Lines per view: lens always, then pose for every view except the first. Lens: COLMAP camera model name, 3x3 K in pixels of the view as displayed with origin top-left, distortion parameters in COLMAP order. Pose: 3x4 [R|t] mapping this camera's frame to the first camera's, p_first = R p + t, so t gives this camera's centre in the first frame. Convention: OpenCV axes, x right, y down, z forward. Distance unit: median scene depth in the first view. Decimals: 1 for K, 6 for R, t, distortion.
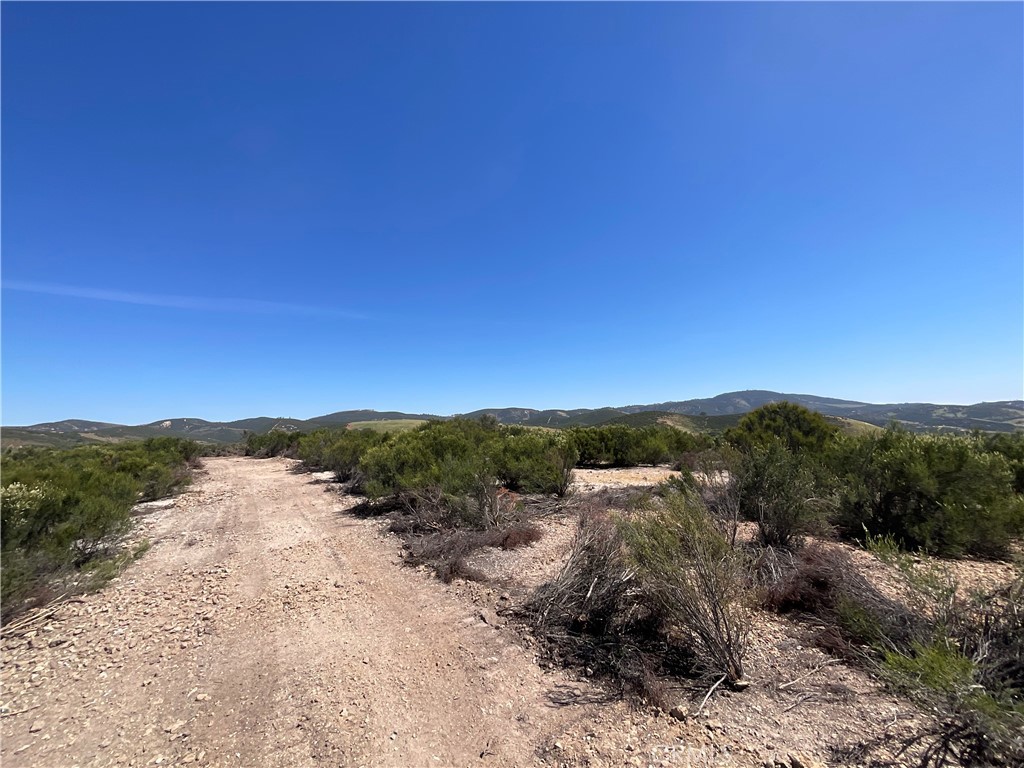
lens RADIAL K [[408.1, 0, 512.0], [0, 408.1, 384.0], [0, 0, 1]] dist [0.012584, -0.005377]
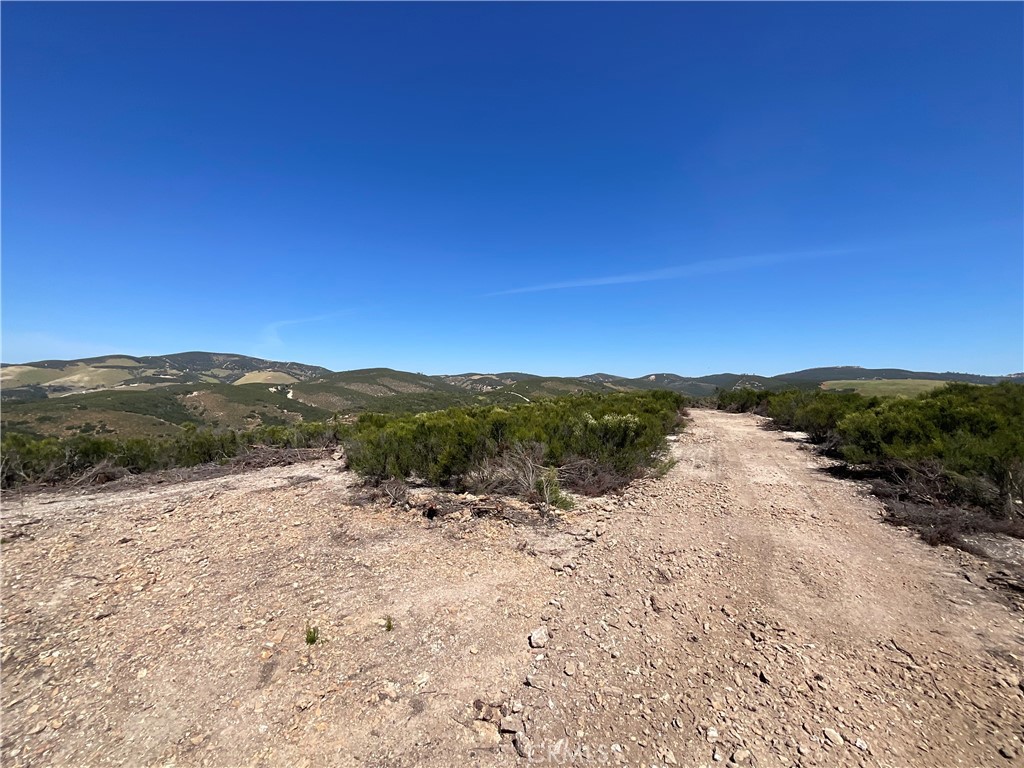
lens RADIAL K [[408.1, 0, 512.0], [0, 408.1, 384.0], [0, 0, 1]] dist [0.012584, -0.005377]
pose [[0.516232, 0.031473, -0.855870, 0.084429], [0.059689, 0.995573, 0.072613, -0.036405], [0.854366, -0.088571, 0.512068, -0.210481]]
